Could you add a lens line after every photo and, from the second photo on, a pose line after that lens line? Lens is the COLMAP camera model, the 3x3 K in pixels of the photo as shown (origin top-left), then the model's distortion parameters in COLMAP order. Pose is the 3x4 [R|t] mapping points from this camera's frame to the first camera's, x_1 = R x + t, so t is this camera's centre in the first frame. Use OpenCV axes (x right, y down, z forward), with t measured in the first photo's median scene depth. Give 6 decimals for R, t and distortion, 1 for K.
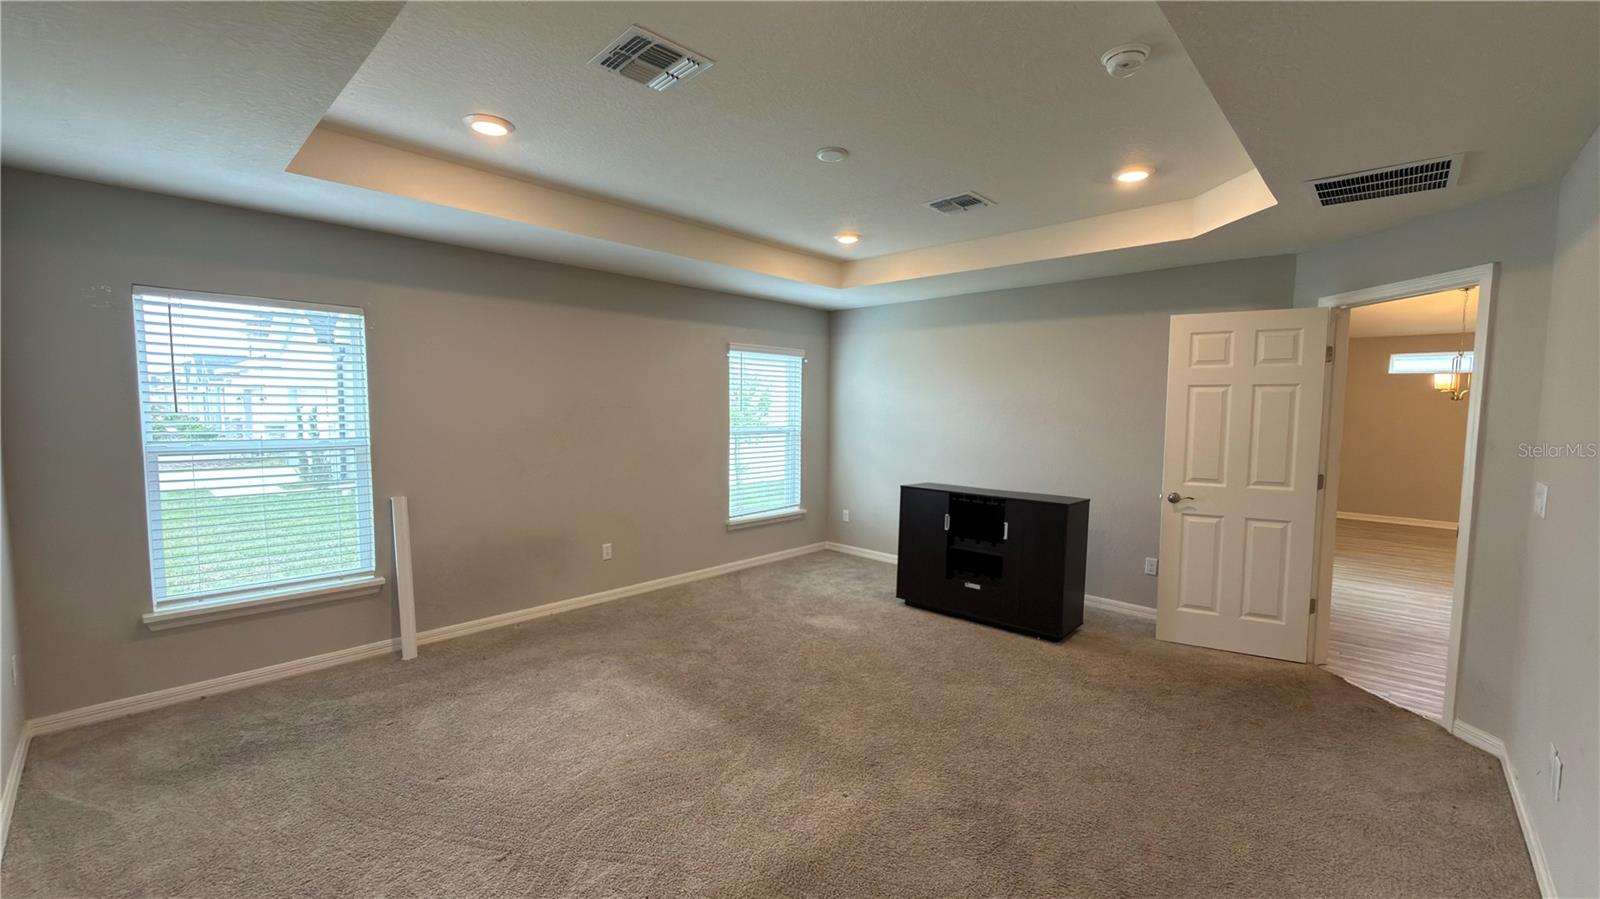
lens RADIAL K [[639.1, 0, 779.1], [0, 639.1, 460.4], [0, 0, 1]] dist [0.000998, -0.001019]
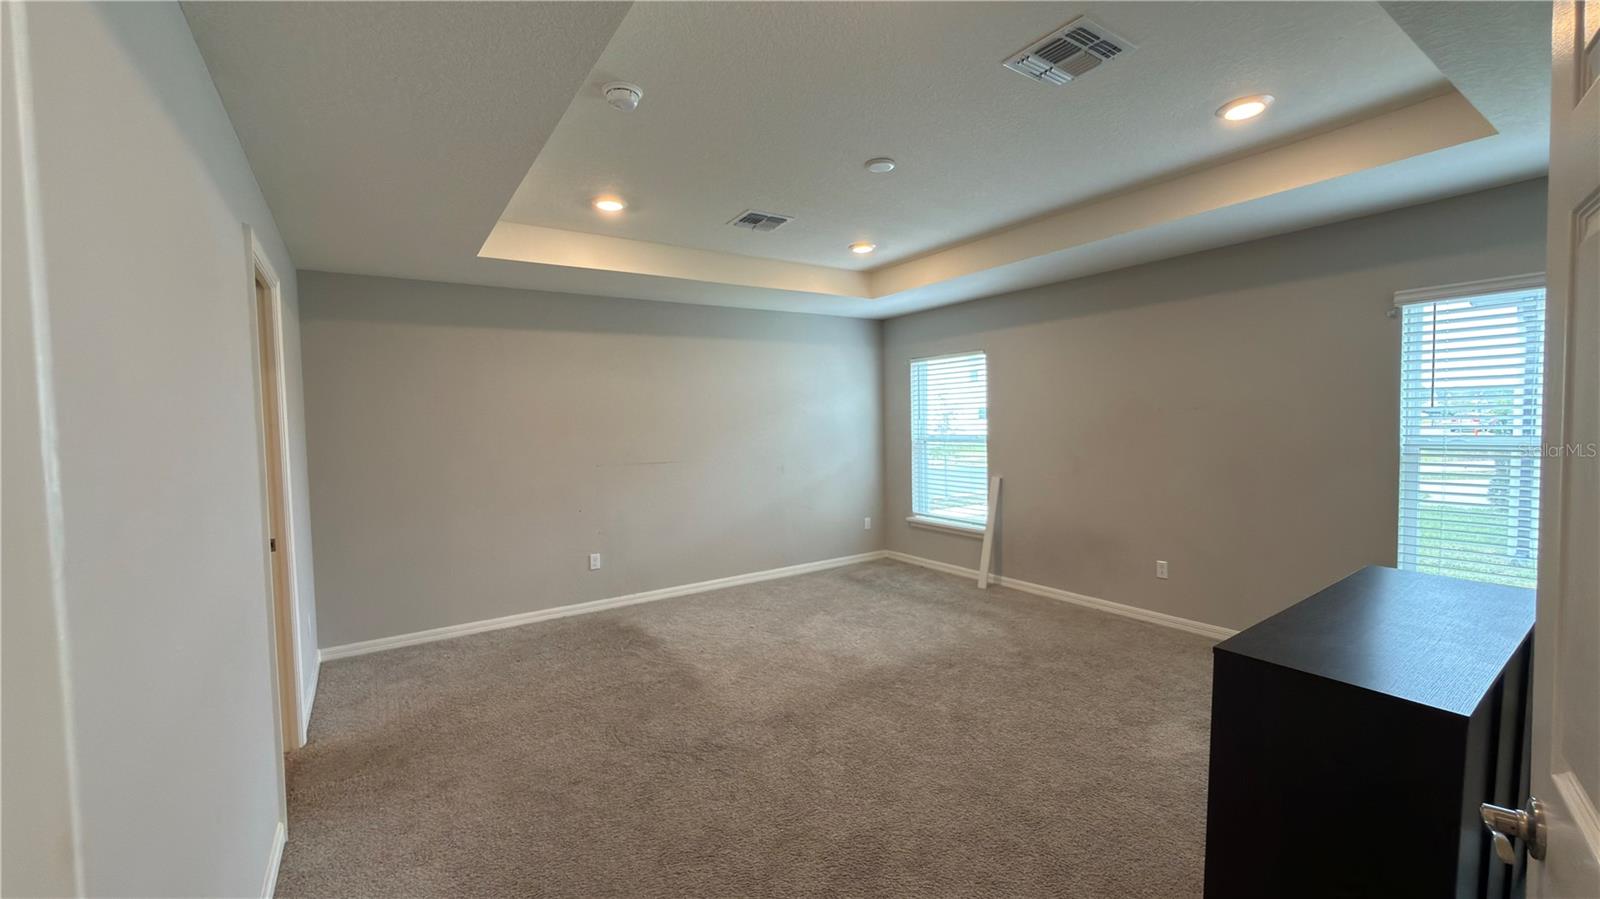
lens RADIAL K [[639.1, 0, 808.5], [0, 639.1, 458.7], [0, 0, 1]] dist [0.000998, -0.001019]
pose [[-0.199456, 0.061572, -0.977971, 0.762677], [-0.050055, 0.996081, 0.072921, -0.058386], [0.978628, 0.063497, -0.195592, 0.739373]]
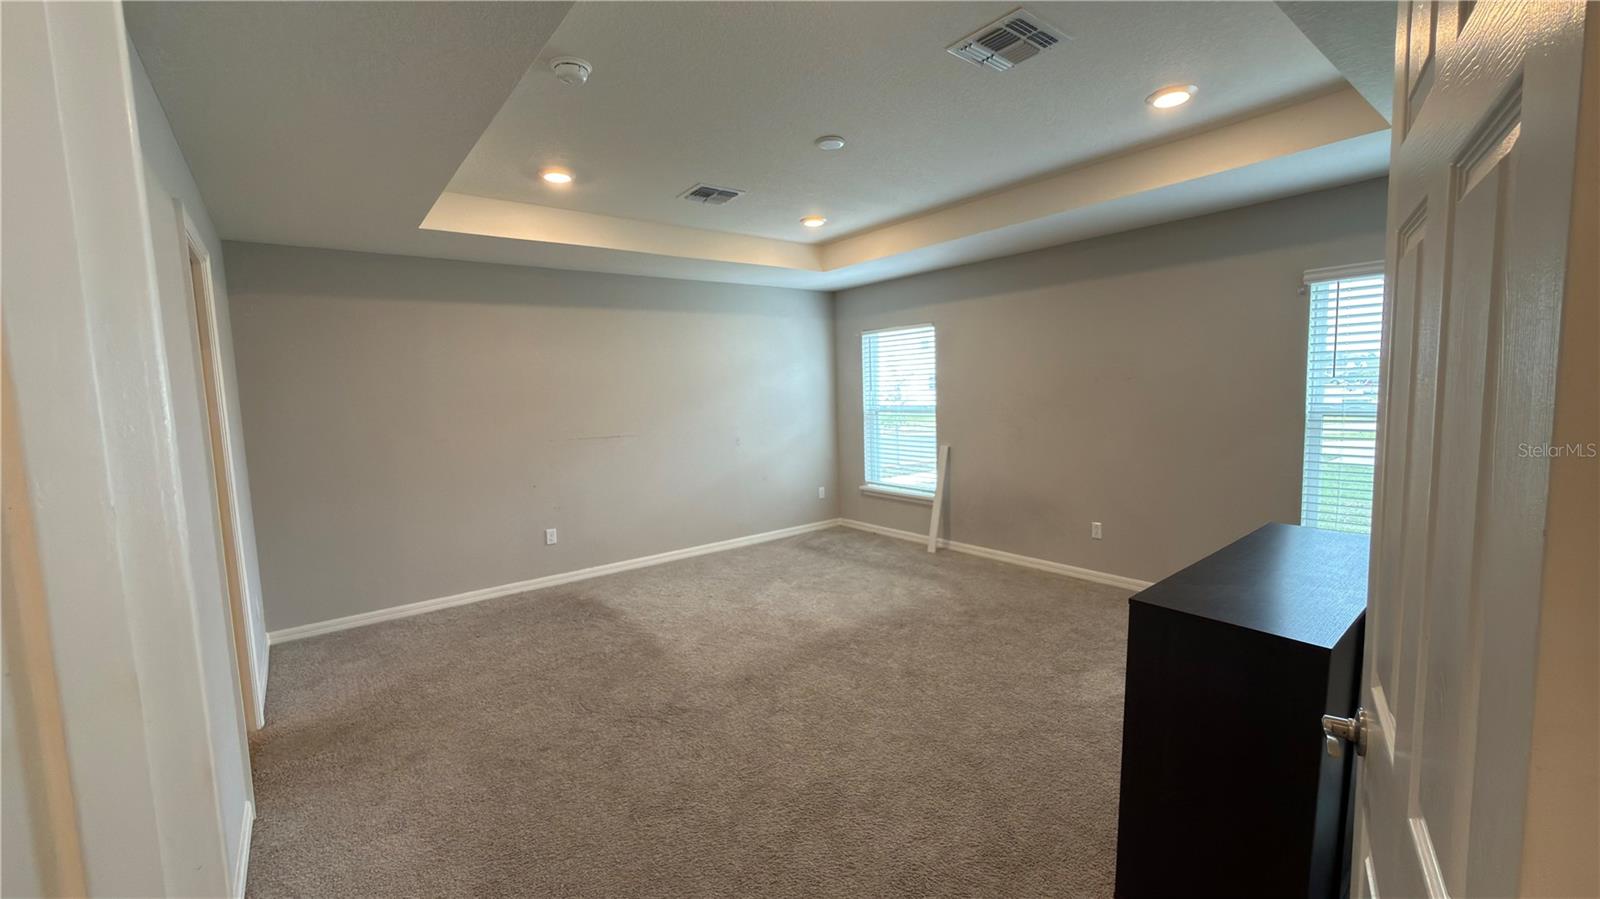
lens RADIAL K [[639.1, 0, 812.2], [0, 639.1, 458.1], [0, 0, 1]] dist [0.000998, -0.001019]
pose [[-0.121565, 0.110246, -0.986442, 0.782629], [-0.043285, 0.992278, 0.116232, -0.063655], [0.991639, 0.056828, -0.115854, 0.740997]]
